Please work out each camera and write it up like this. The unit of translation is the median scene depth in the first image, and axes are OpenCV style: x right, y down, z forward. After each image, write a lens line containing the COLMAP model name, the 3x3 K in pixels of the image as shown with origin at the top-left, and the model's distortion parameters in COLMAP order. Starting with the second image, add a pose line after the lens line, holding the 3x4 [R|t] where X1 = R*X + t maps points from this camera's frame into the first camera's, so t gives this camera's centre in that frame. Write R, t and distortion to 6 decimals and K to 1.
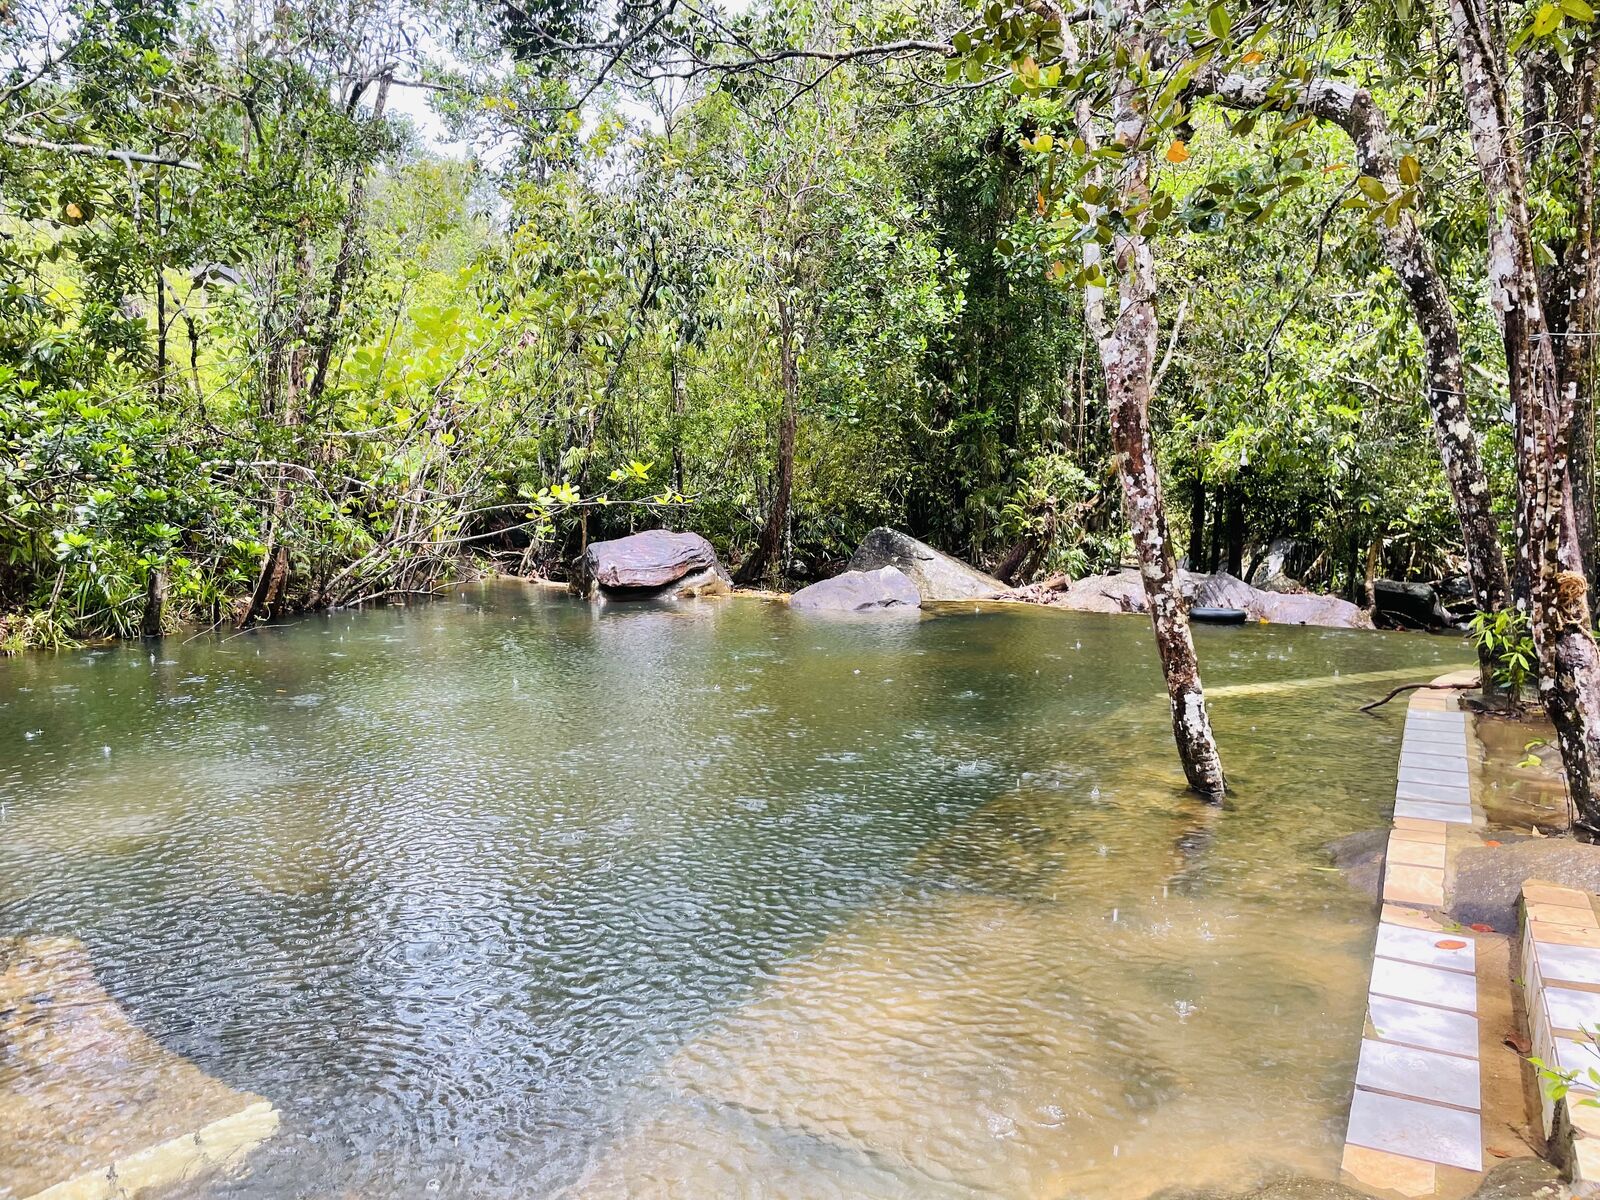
lens RADIAL K [[1227.5, 0, 767.4], [0, 1227.5, 614.7], [0, 0, 1]] dist [0.075940, -0.108290]
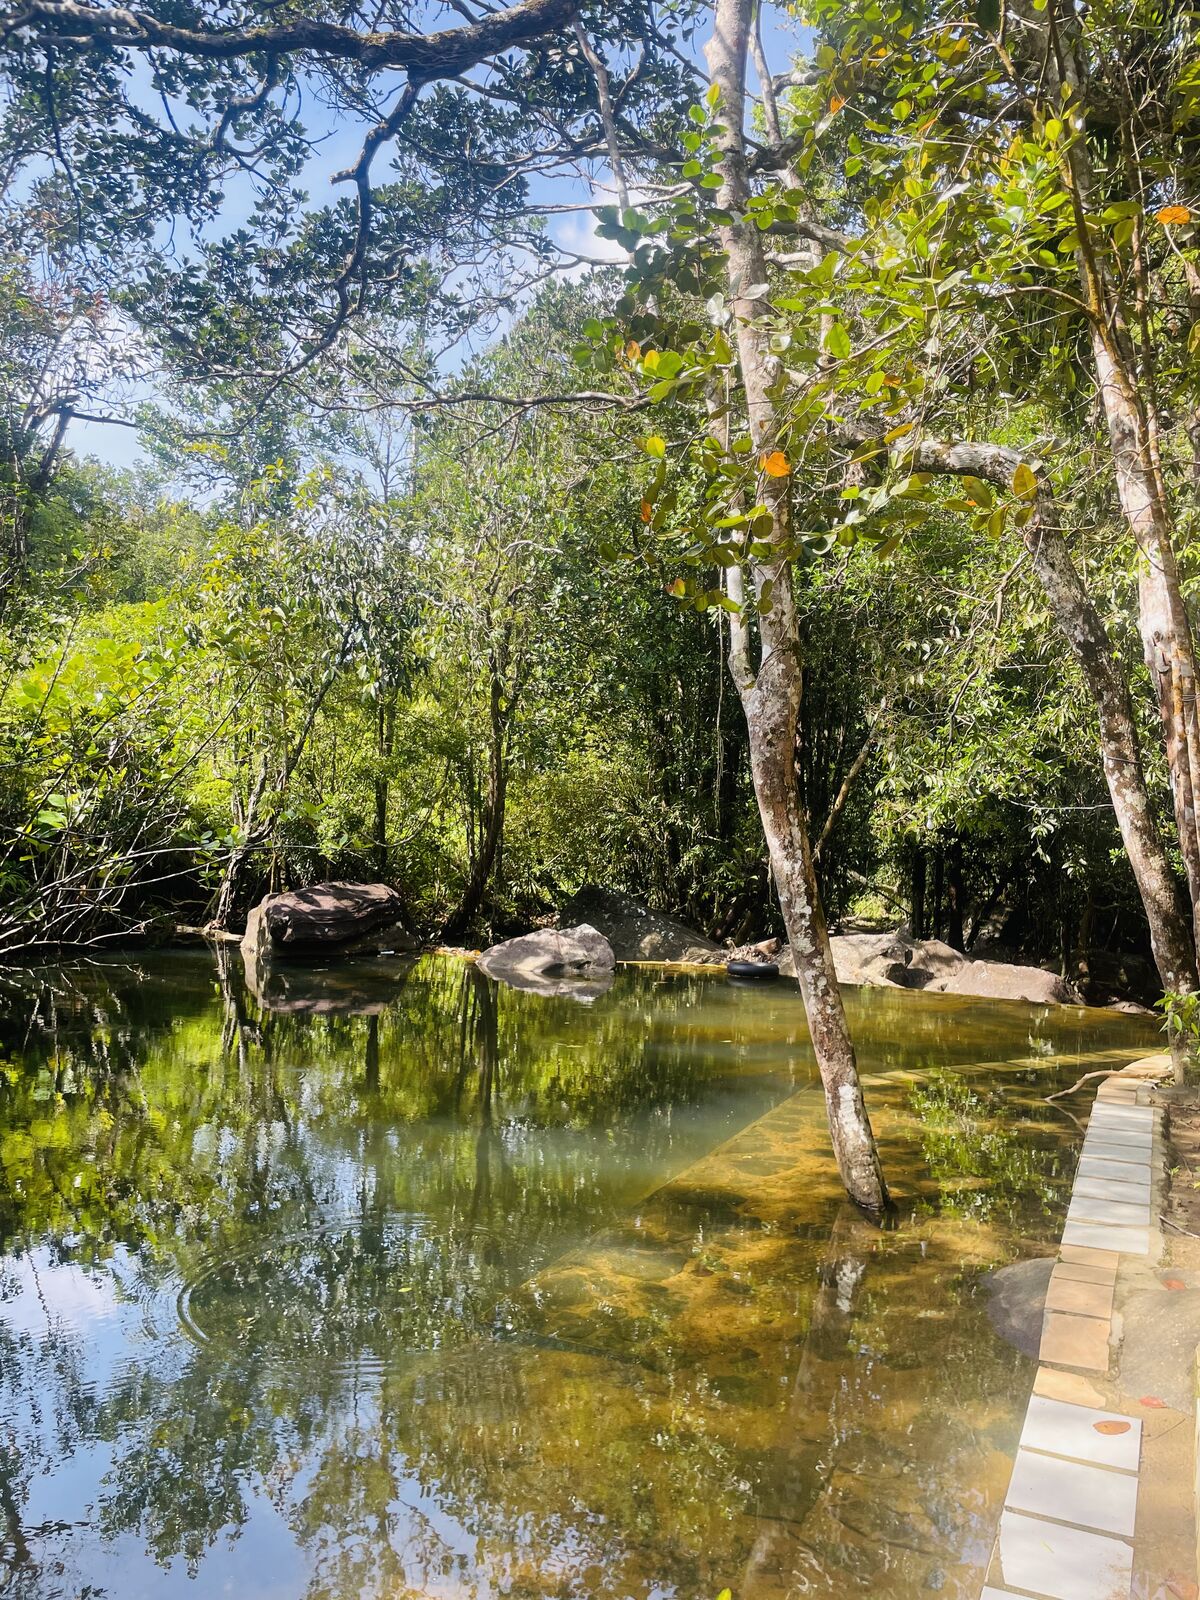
lens RADIAL K [[1227.5, 0, 591.9], [0, 1227.5, 793.6], [0, 0, 1]] dist [0.075940, -0.108290]
pose [[0.997663, 0.028930, 0.061900, 0.082276], [-0.019974, 0.989853, -0.140682, -0.011789], [-0.065342, 0.139117, 0.988118, 0.091166]]
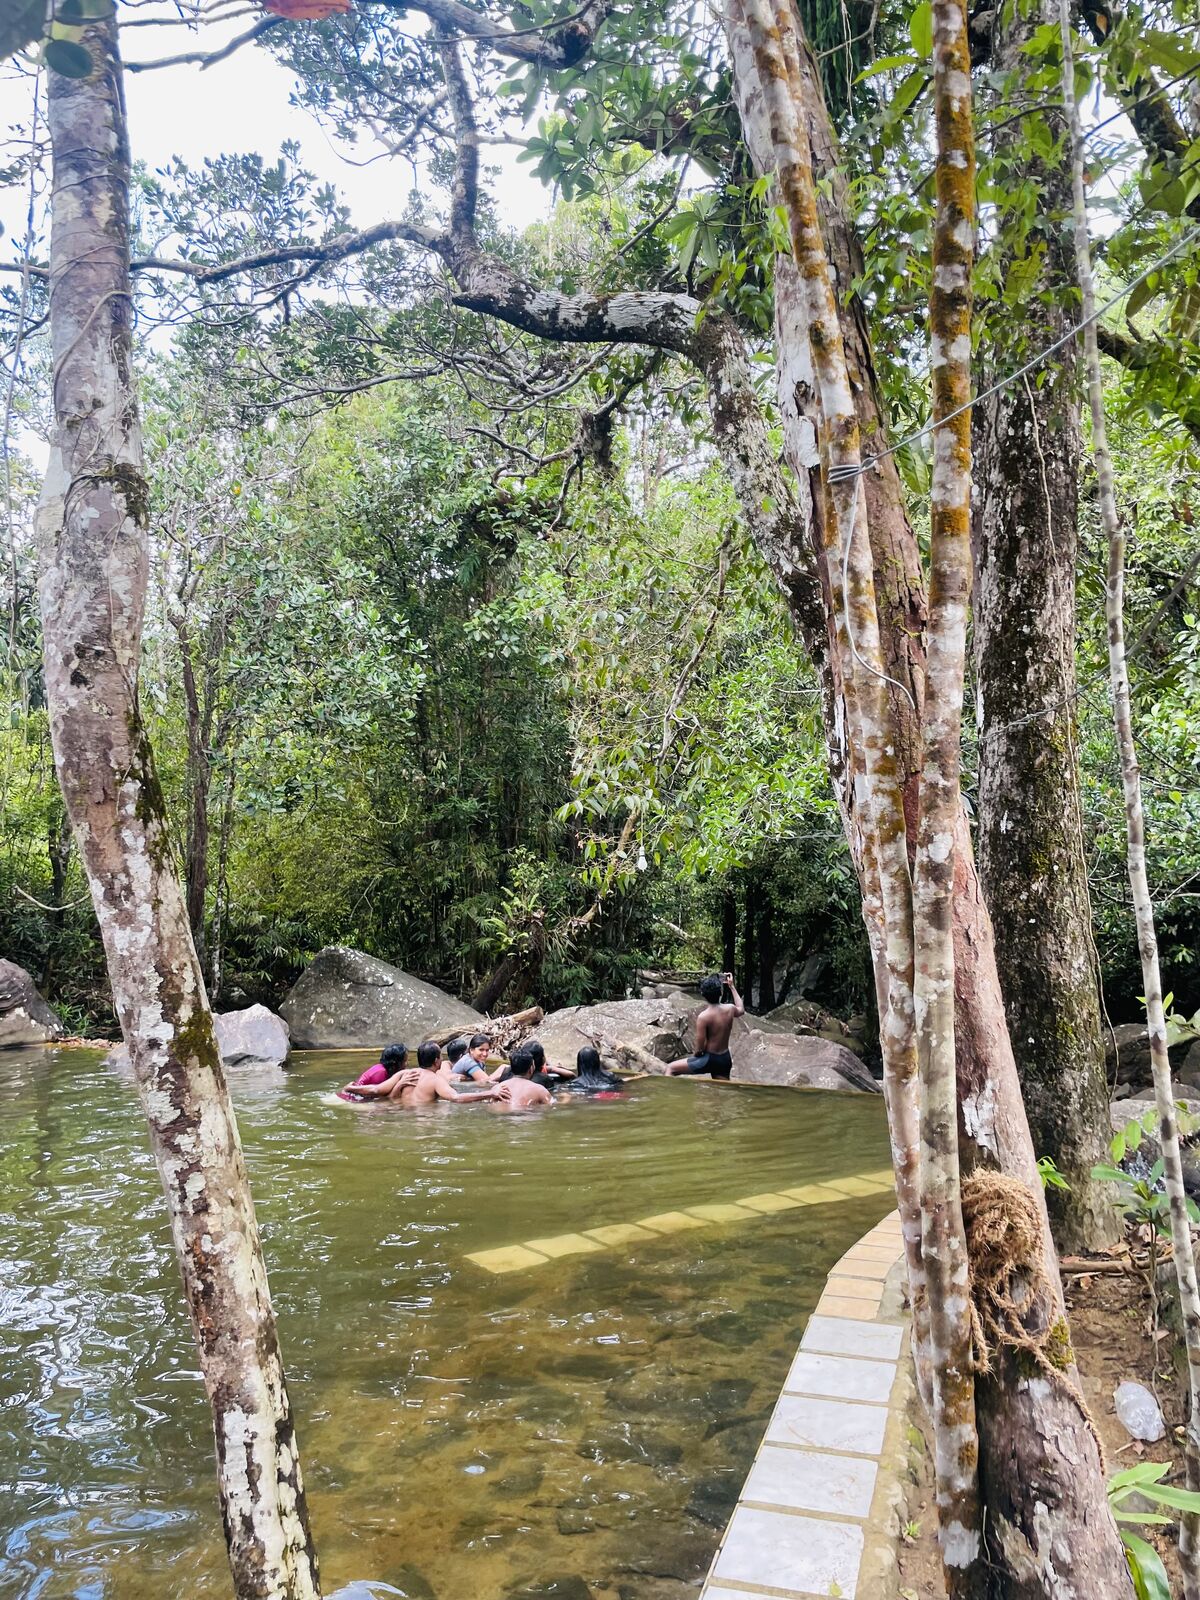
lens RADIAL K [[1227.5, 0, 597.3], [0, 1227.5, 788.6], [0, 0, 1]] dist [0.075940, -0.108290]
pose [[0.981043, 0.023354, 0.192380, 0.305330], [0.013662, 0.981907, -0.188872, -0.047839], [-0.193310, 0.187919, 0.962973, 0.439873]]
